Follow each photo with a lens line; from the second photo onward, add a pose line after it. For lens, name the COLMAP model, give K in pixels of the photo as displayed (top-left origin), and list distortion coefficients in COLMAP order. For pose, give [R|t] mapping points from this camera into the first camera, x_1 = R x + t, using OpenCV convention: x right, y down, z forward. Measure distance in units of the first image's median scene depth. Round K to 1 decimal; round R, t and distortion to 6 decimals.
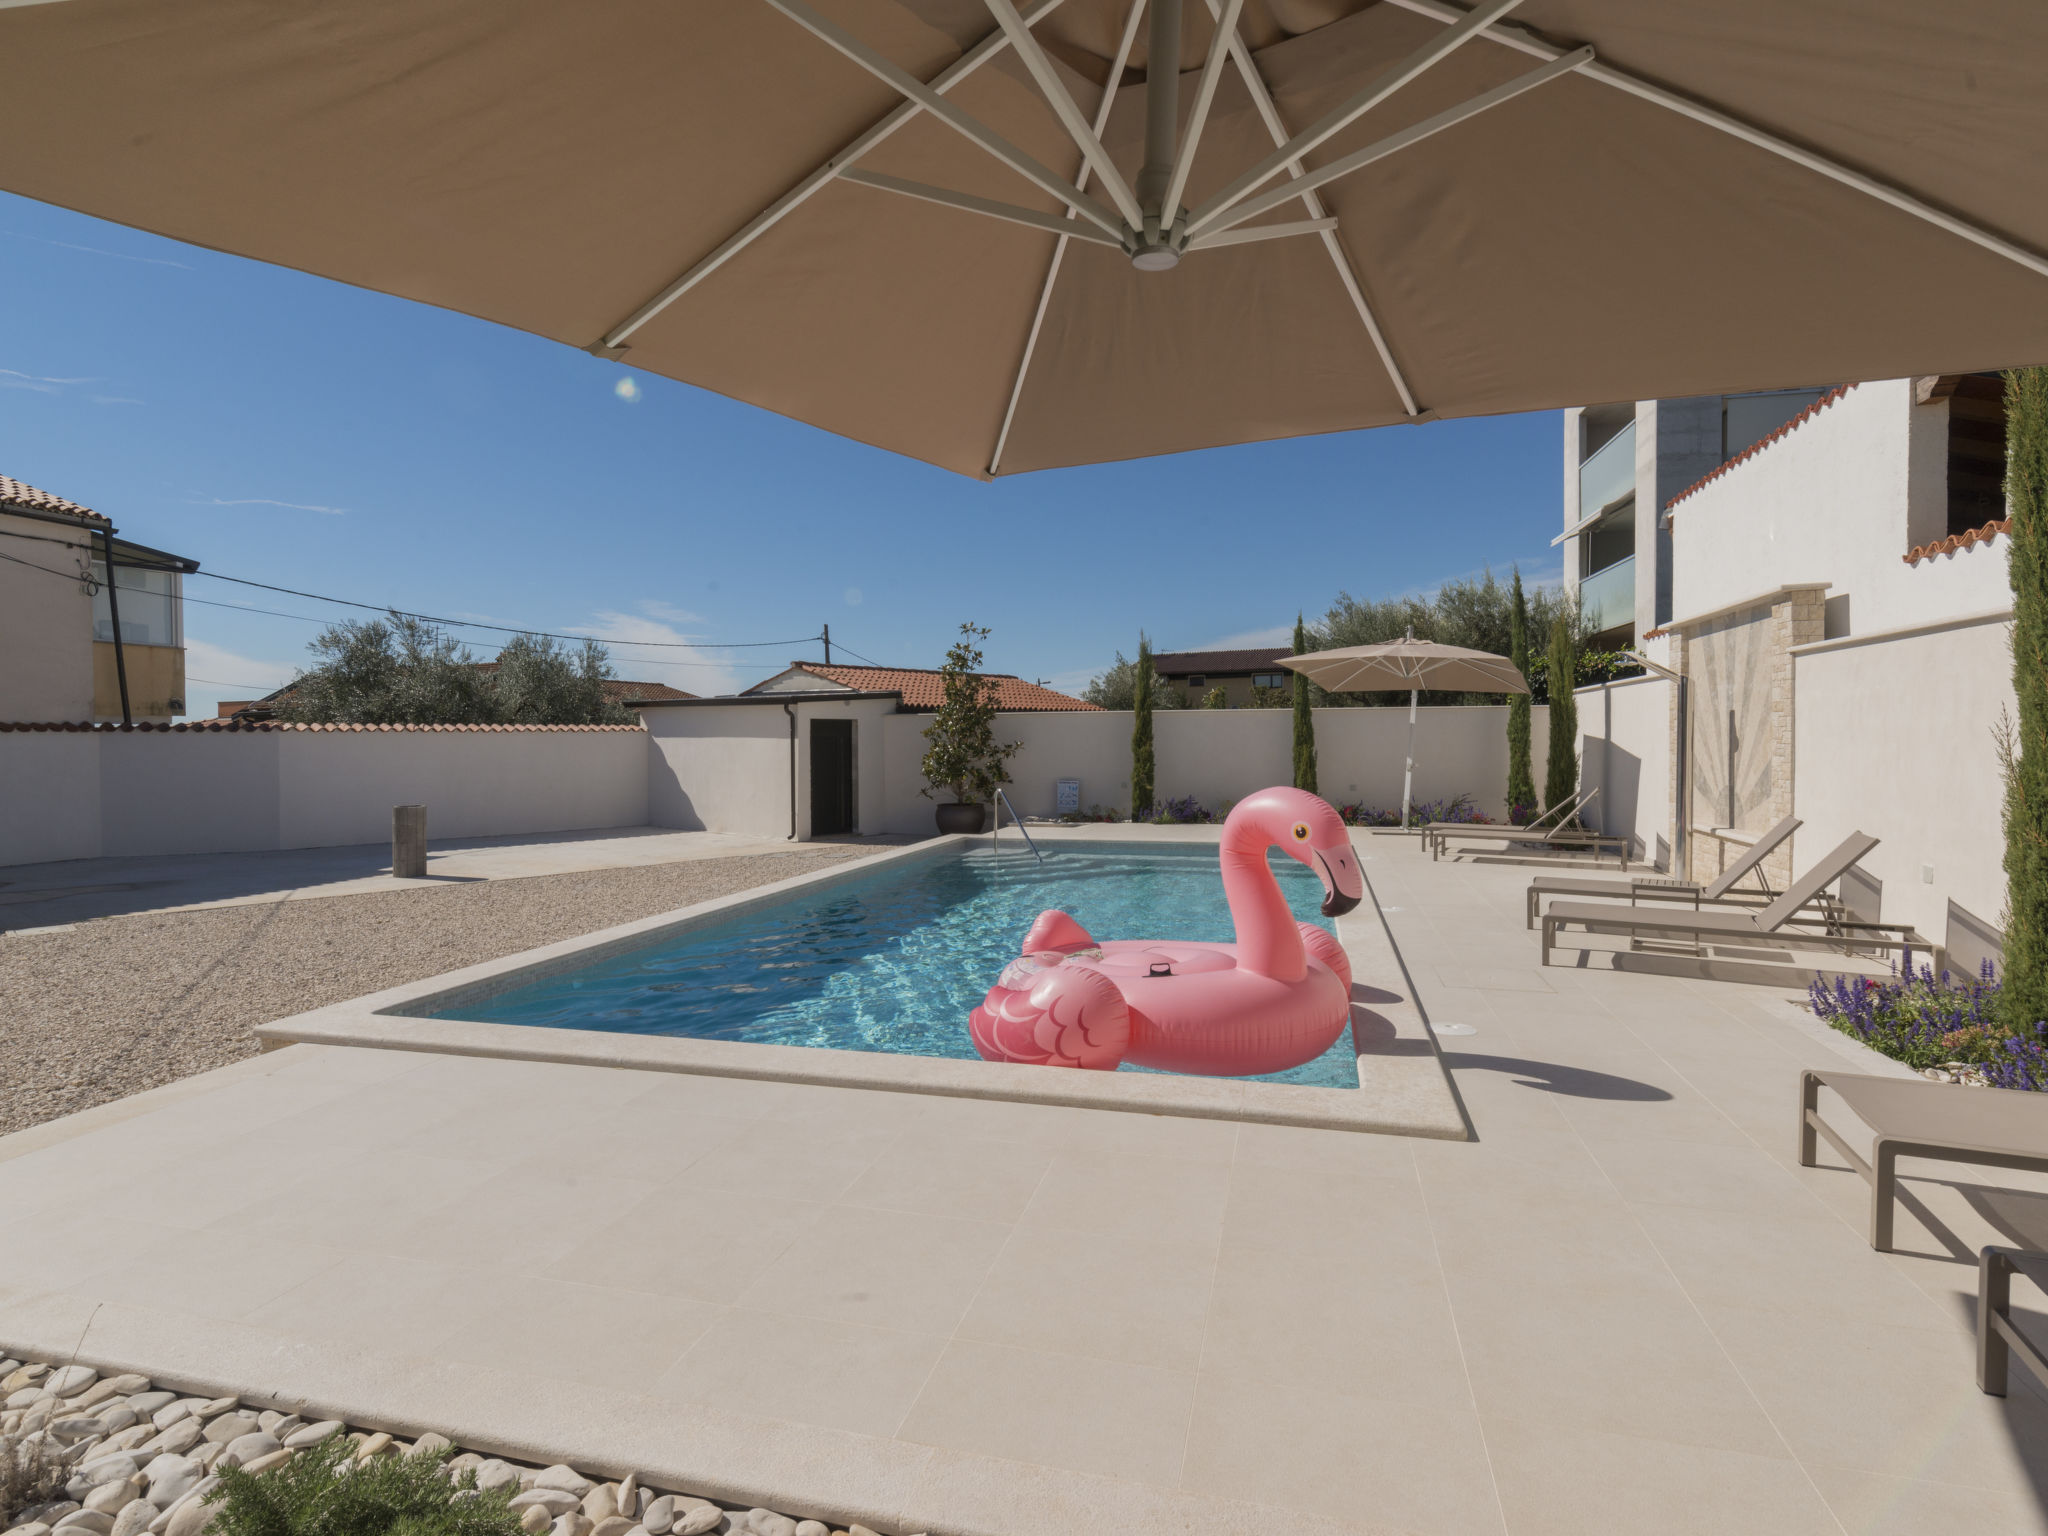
lens RADIAL K [[1101.8, 0, 1022.6], [0, 1101.8, 765.2], [0, 0, 1]] dist [0.002323, 0.001038]
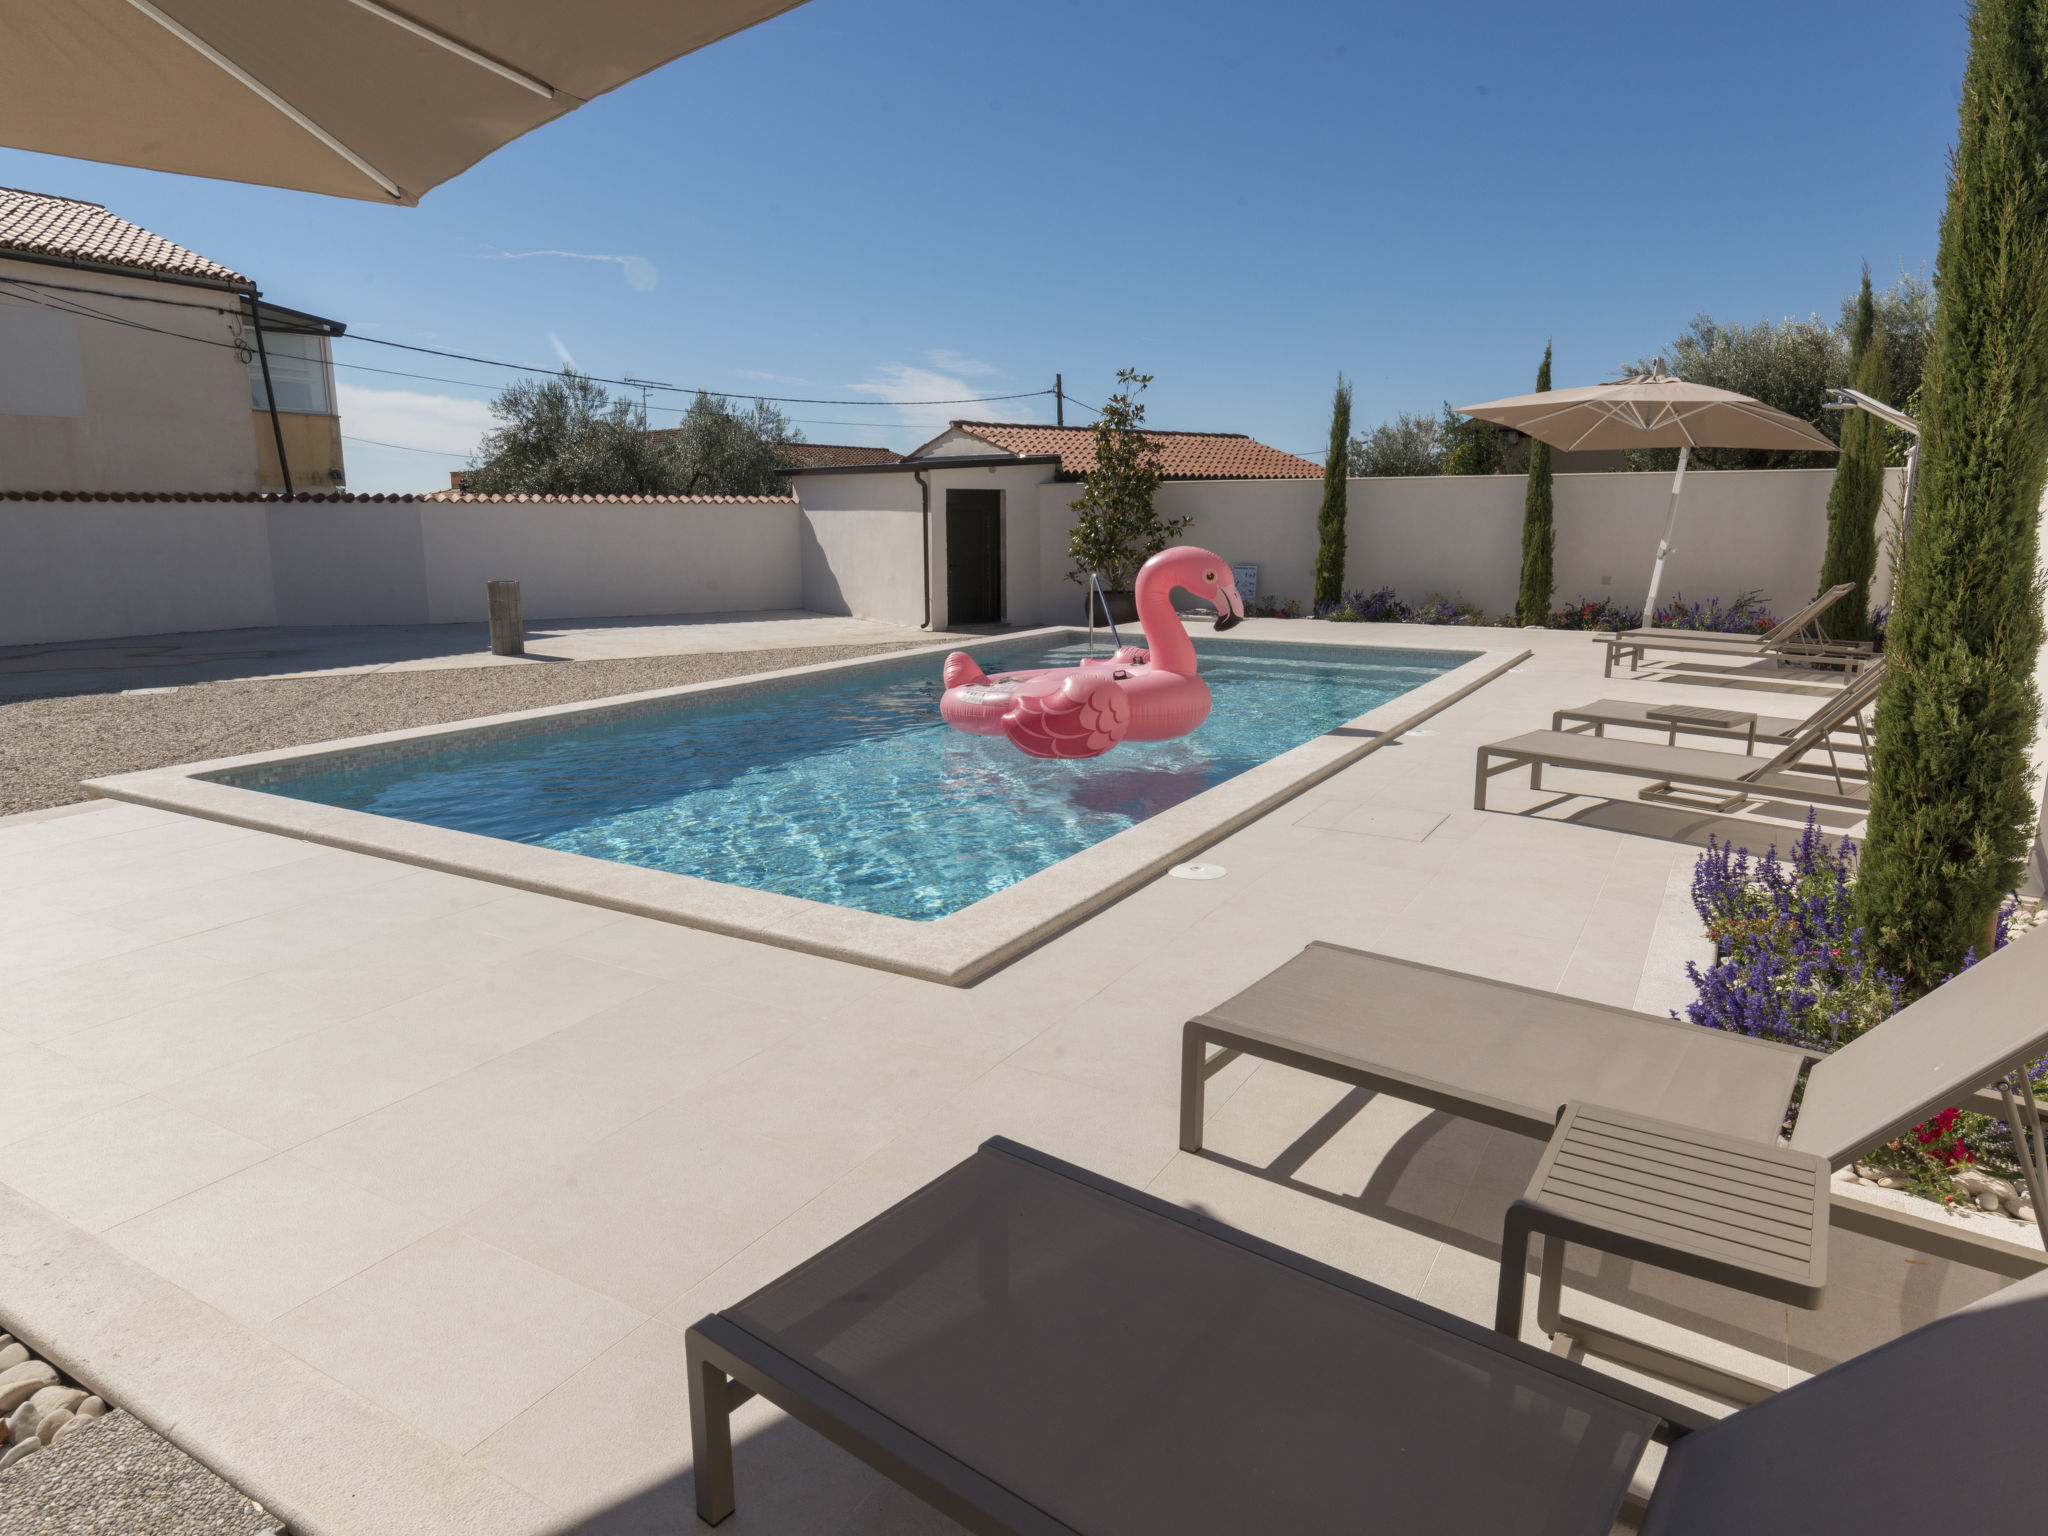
lens RADIAL K [[1298.8, 0, 1024.4], [0, 1298.8, 765.4], [0, 0, 1]] dist [0.005090, -0.000897]
pose [[0.961432, 0.056176, -0.269245, 0.154649], [-0.010690, 0.985813, 0.167508, 0.000349], [0.274835, -0.158169, 0.948392, 0.018045]]
